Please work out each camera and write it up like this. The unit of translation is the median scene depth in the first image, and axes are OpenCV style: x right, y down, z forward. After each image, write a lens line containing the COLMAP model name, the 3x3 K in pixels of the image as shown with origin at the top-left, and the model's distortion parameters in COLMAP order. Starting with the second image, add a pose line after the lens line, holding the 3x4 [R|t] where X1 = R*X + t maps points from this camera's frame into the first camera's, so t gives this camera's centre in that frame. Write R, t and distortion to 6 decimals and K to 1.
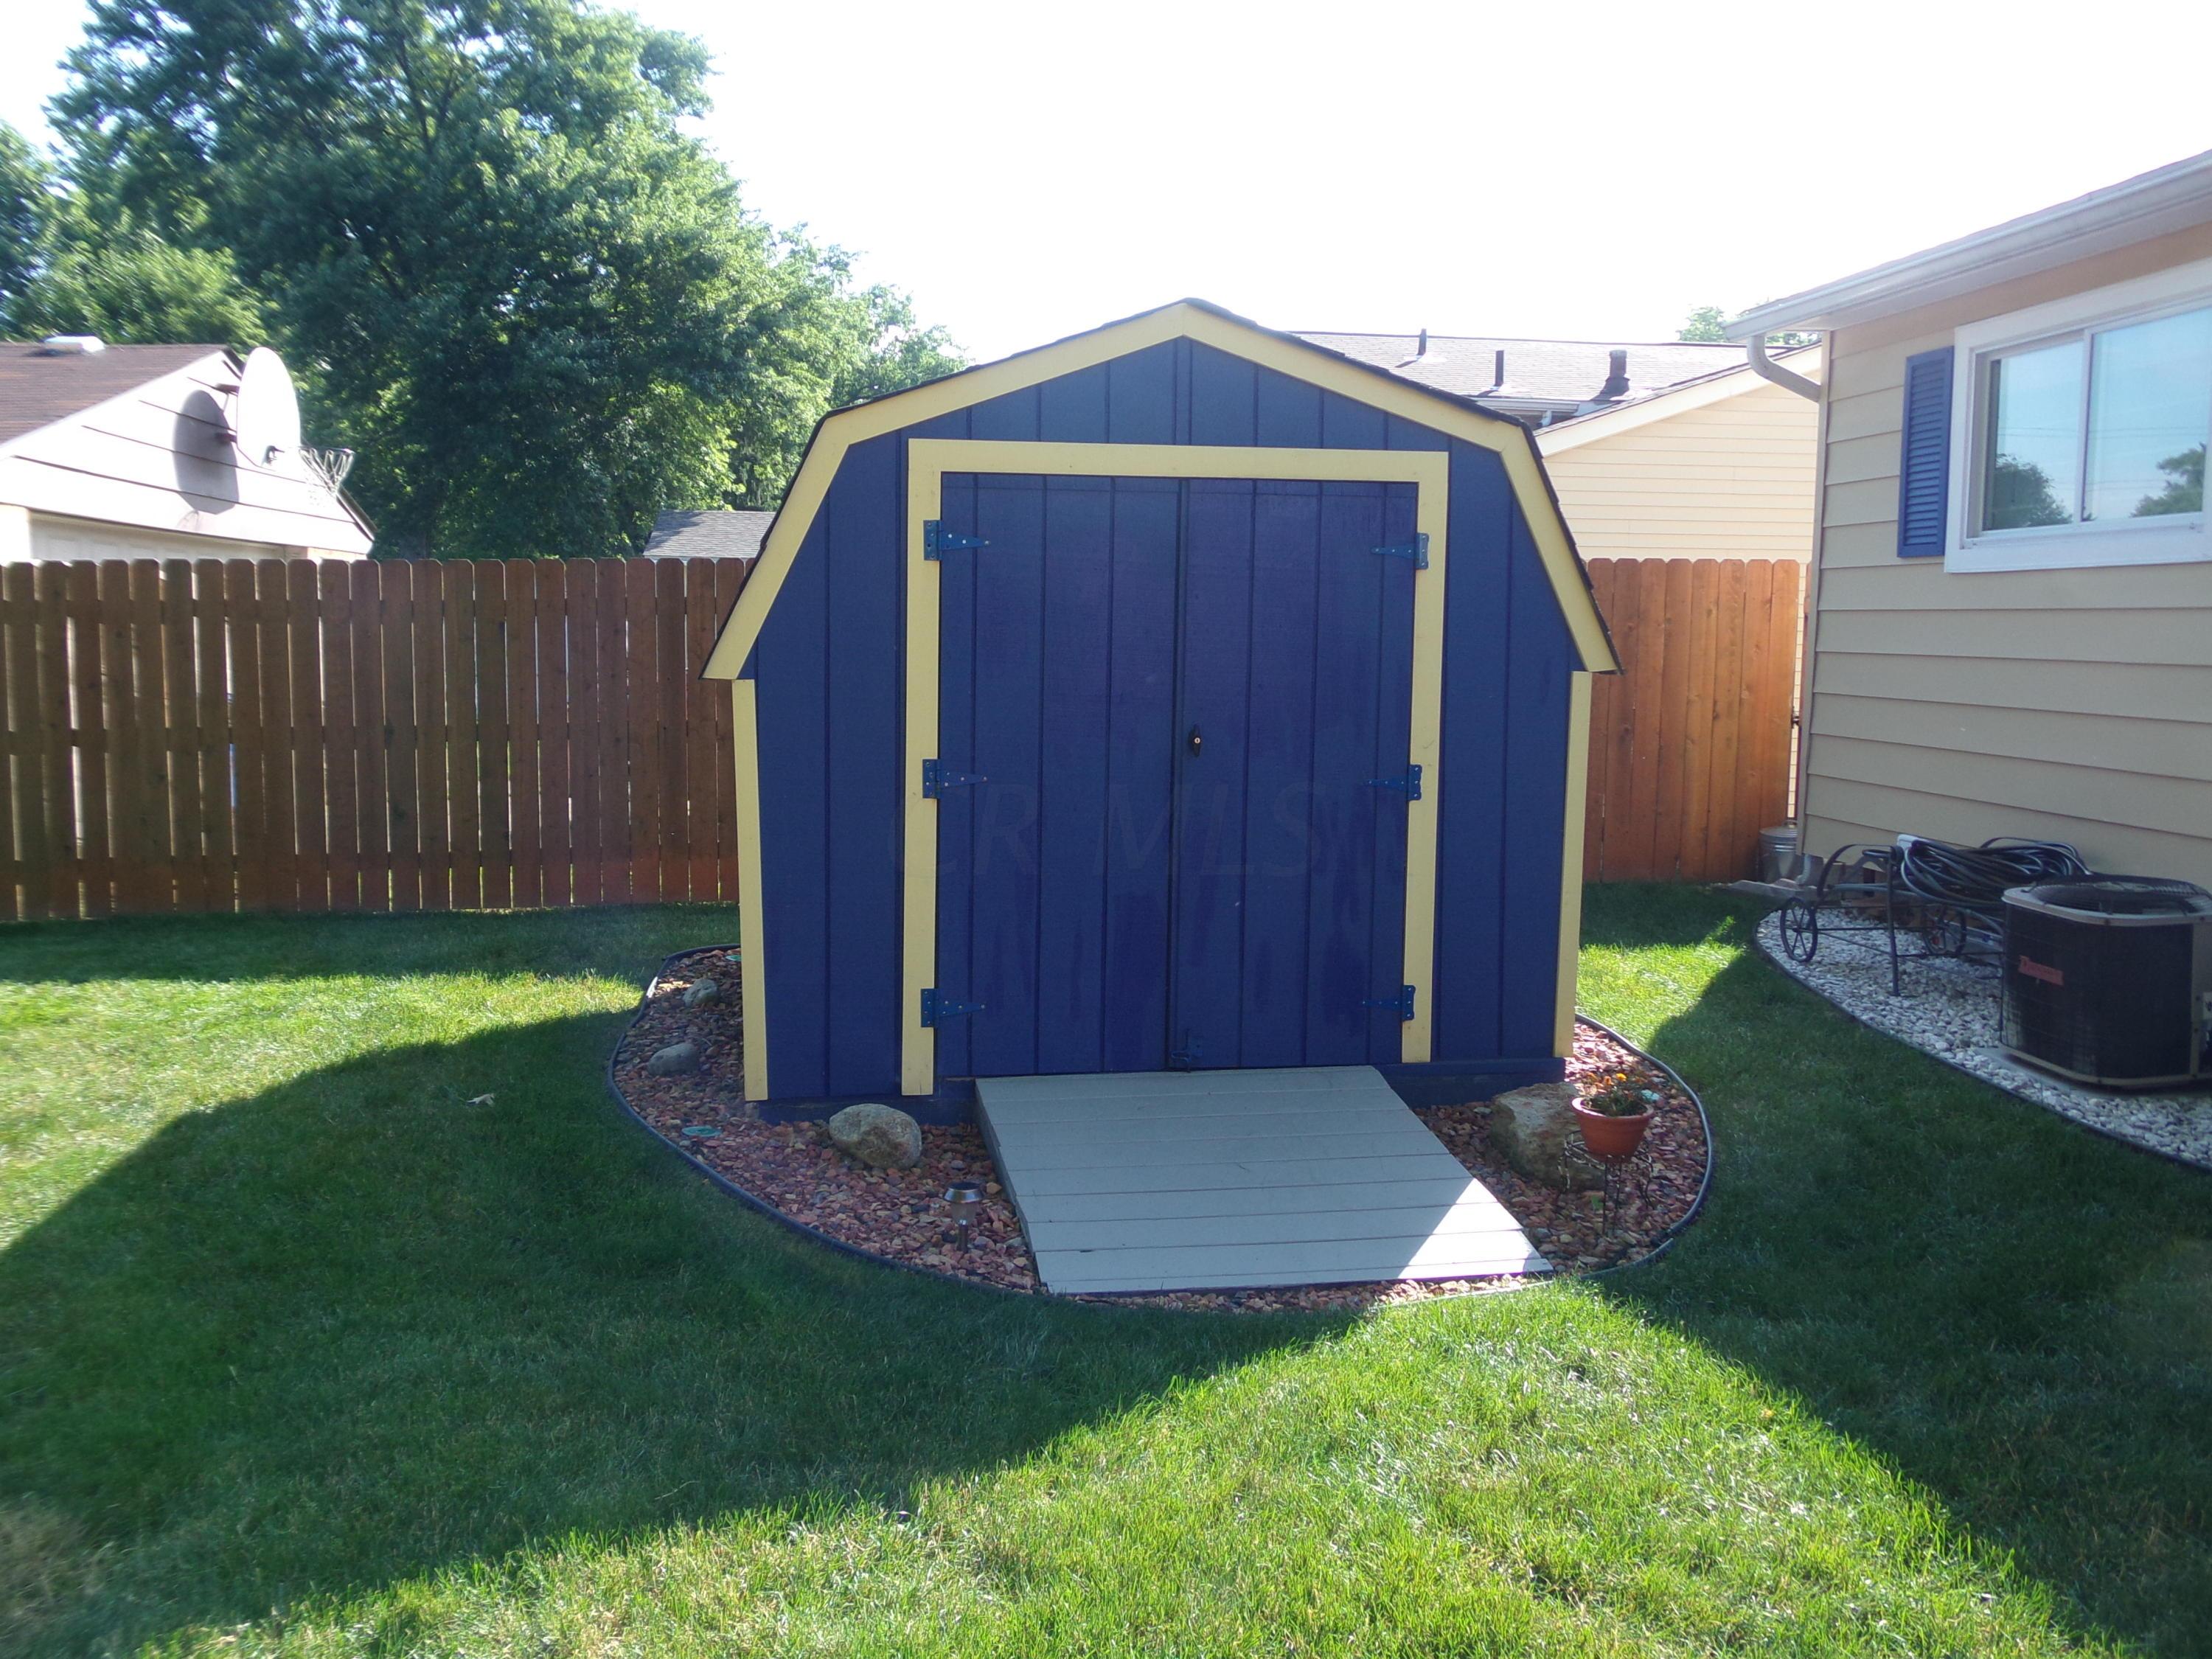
lens RADIAL K [[1771.9, 0, 1119.1], [0, 1771.9, 833.6], [0, 0, 1]] dist [-0.001684, -0.028448]
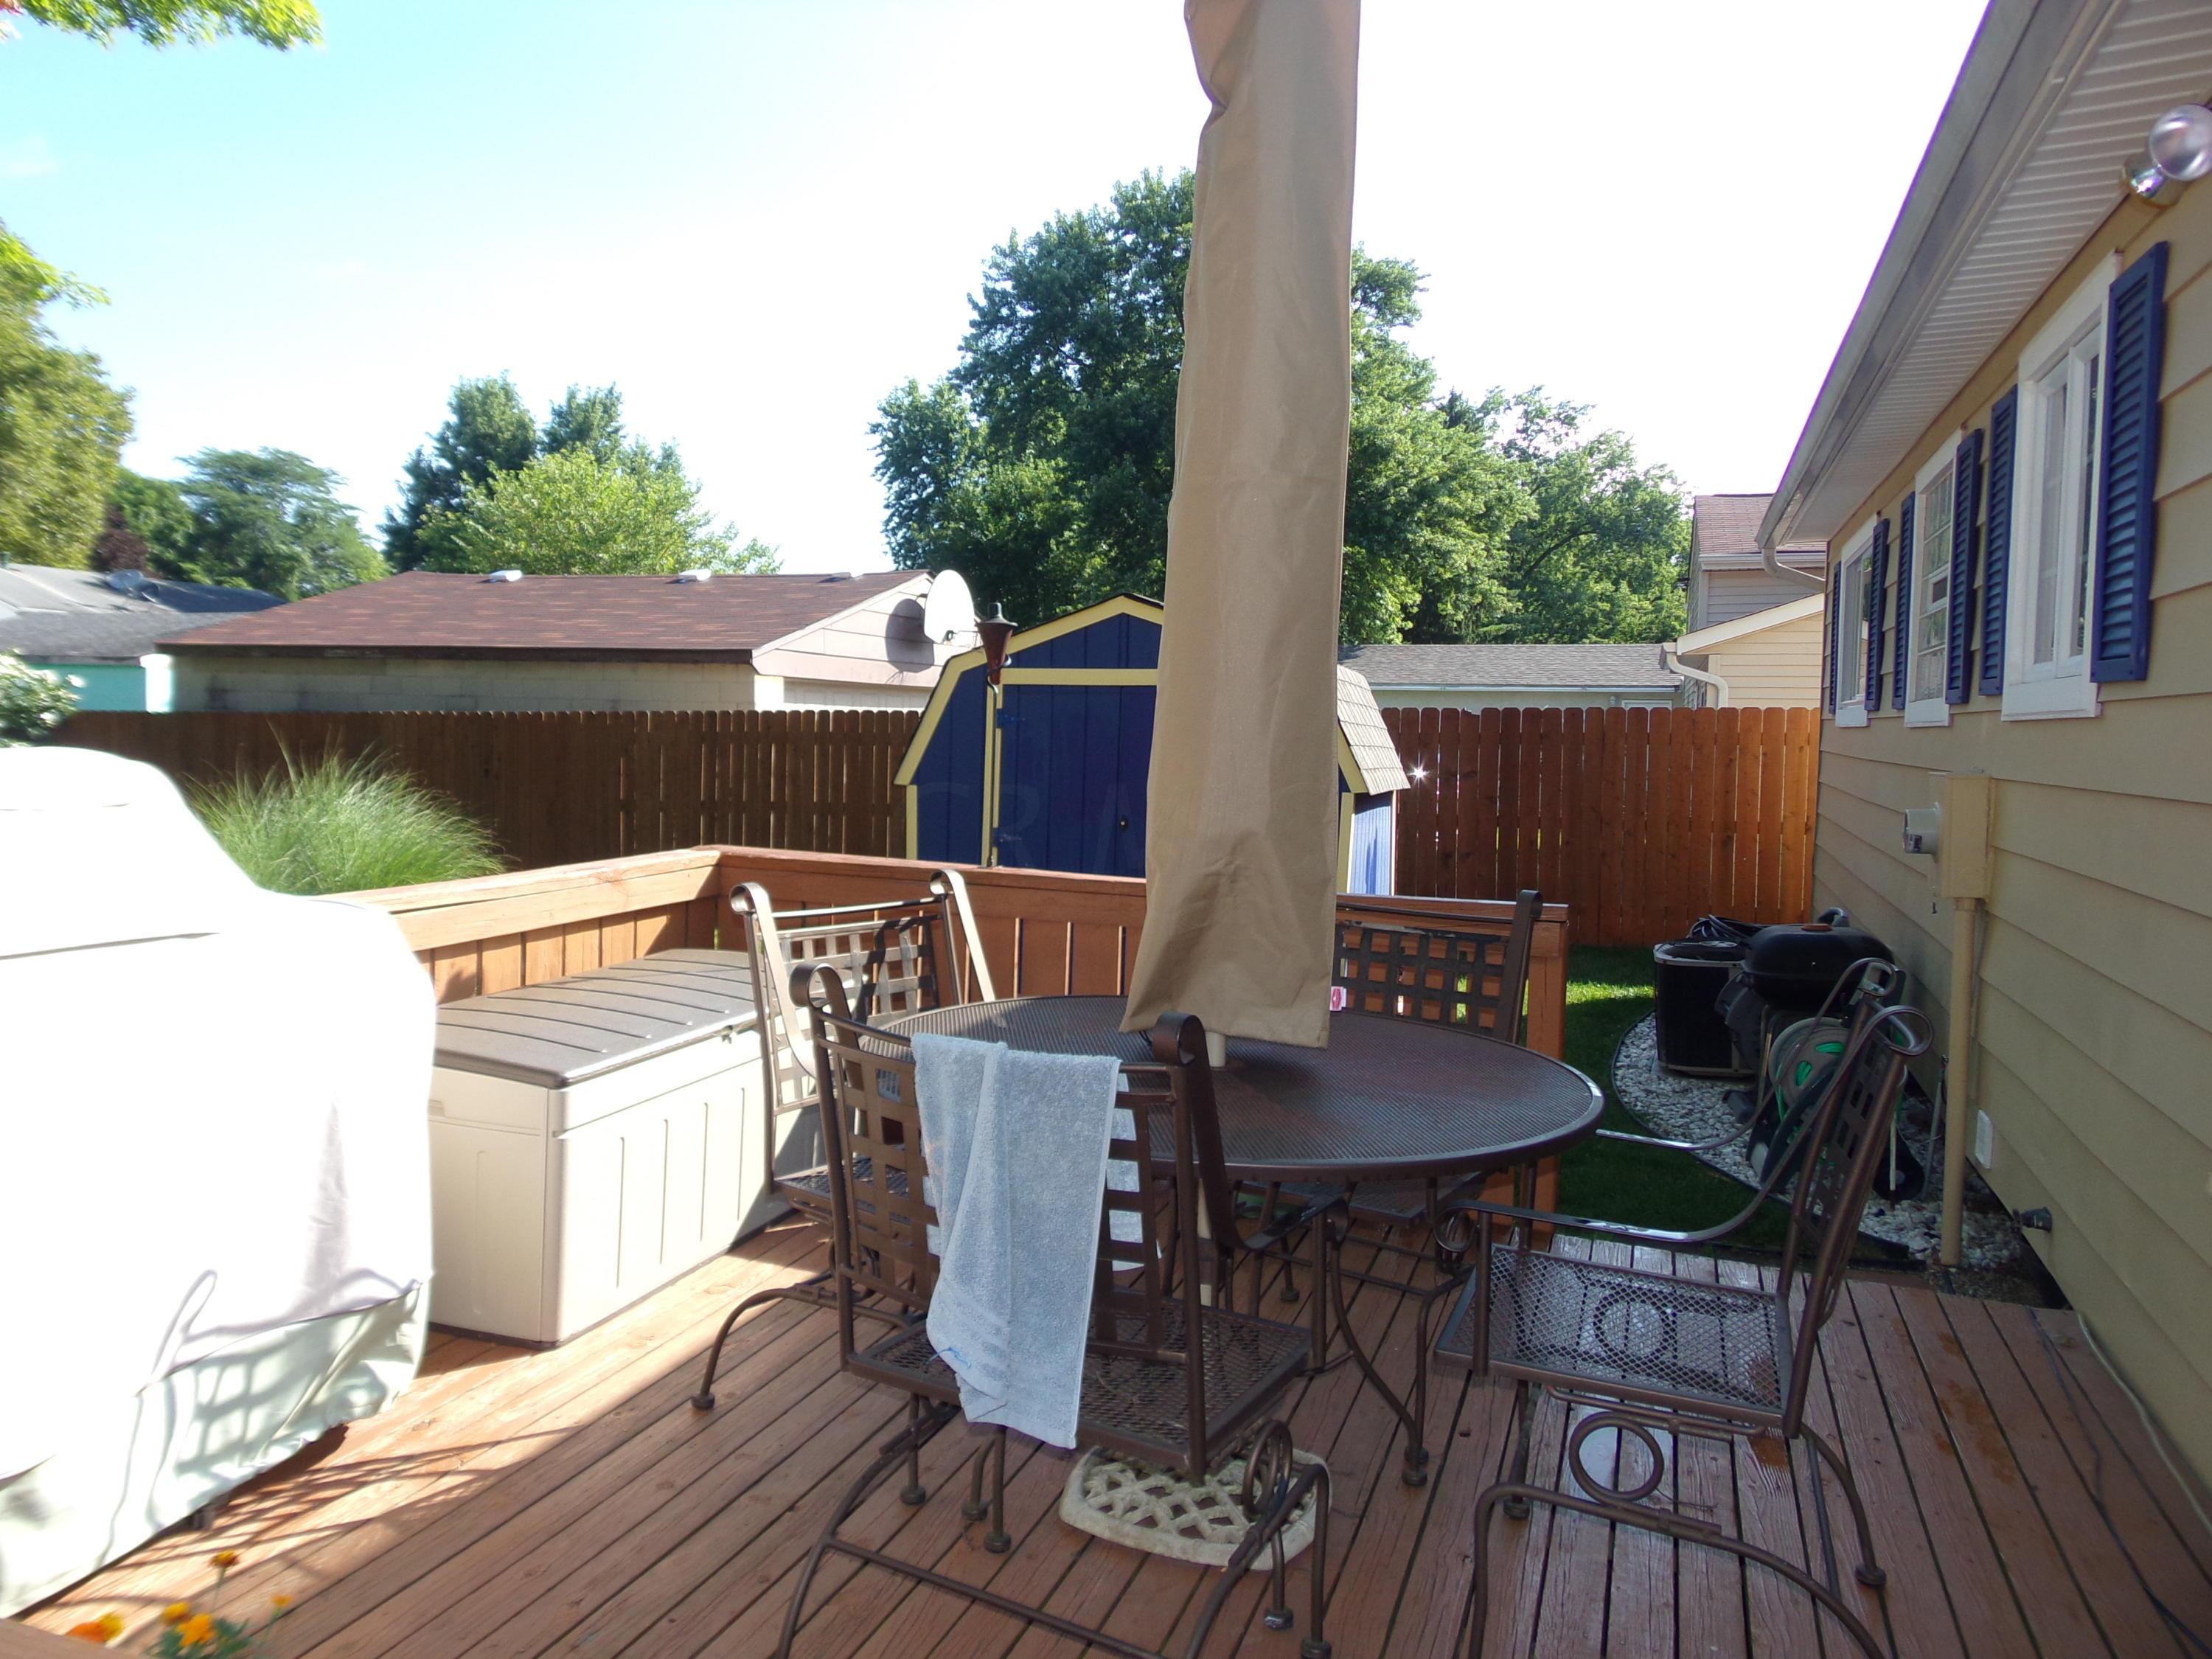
lens RADIAL K [[1562.0, 0, 1091.4], [0, 1562.0, 810.8], [0, 0, 1]] dist [0.095347, -0.085844]
pose [[0.881138, 0.030559, -0.471871, 0.129974], [-0.059845, 0.997092, -0.047176, 0.002557], [0.469057, 0.069807, 0.880405, -0.079100]]
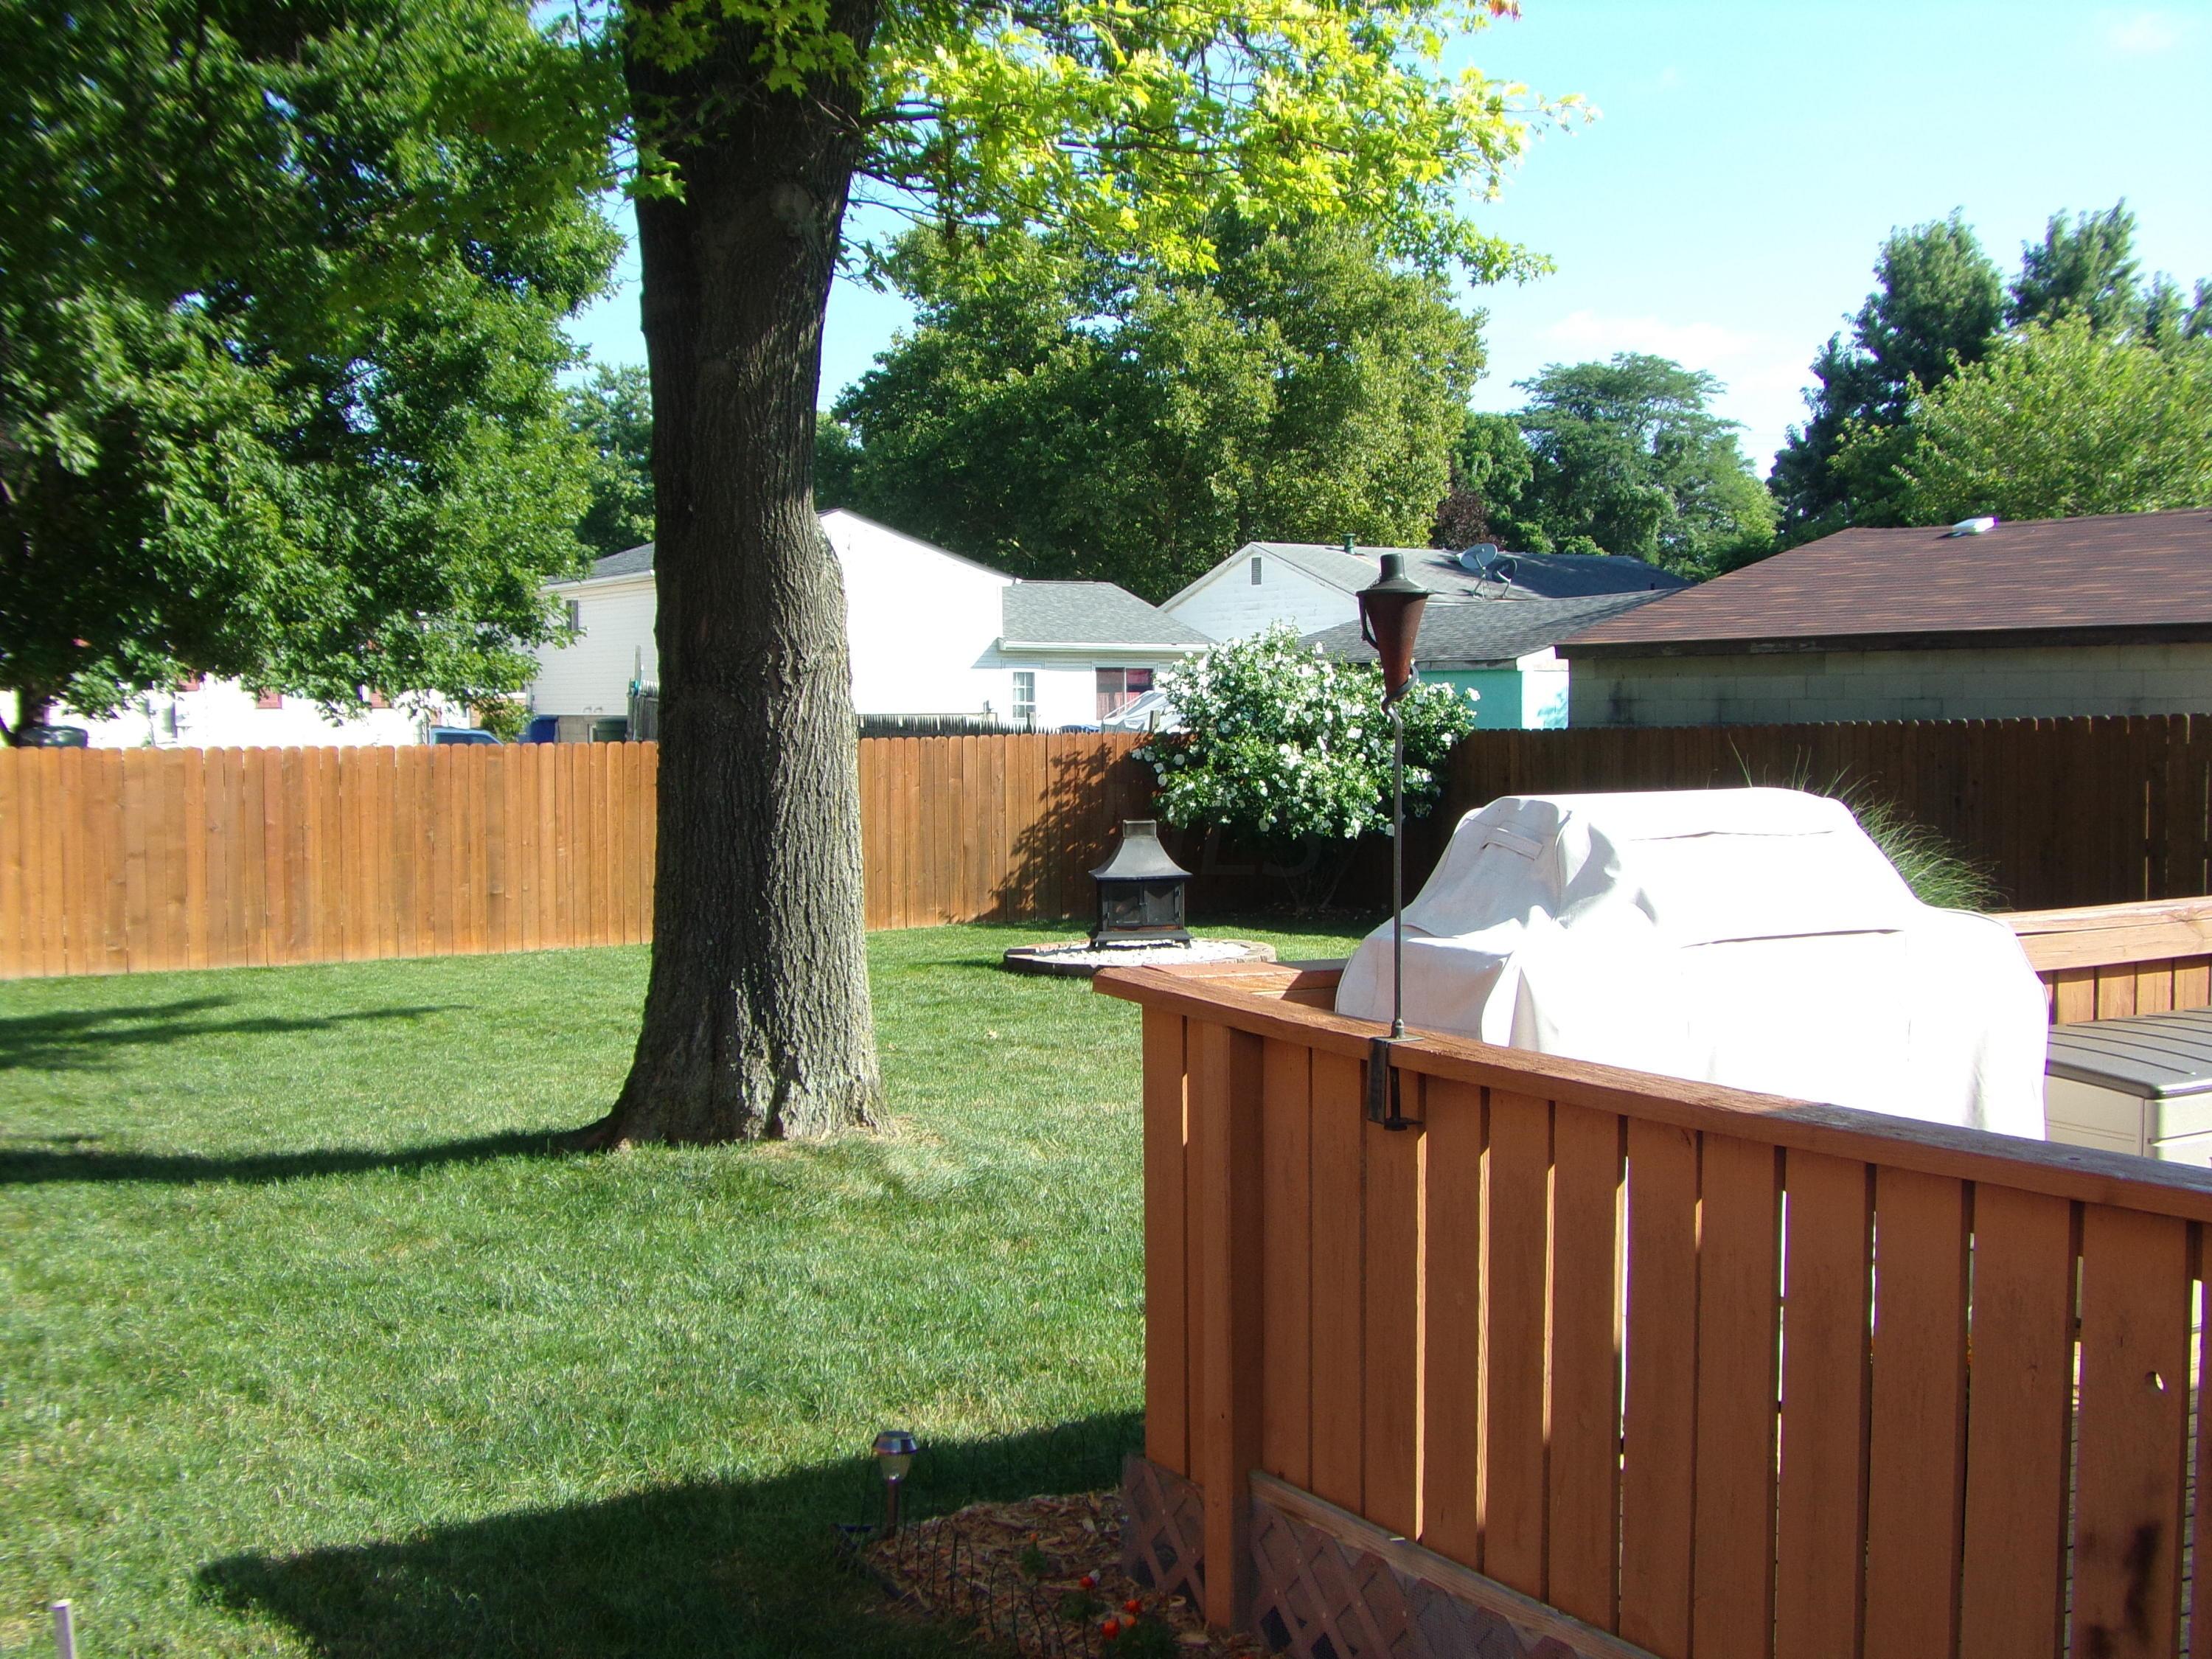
lens RADIAL K [[2466.6, 0, 1089.3], [0, 2466.6, 821.1], [0, 0, 1]] dist [0.025027, 0.000000]
pose [[0.386218, 0.024267, -0.922088, 0.179979], [-0.086981, 0.996158, -0.010215, 0.006461], [0.918297, 0.084149, 0.386845, -0.138109]]
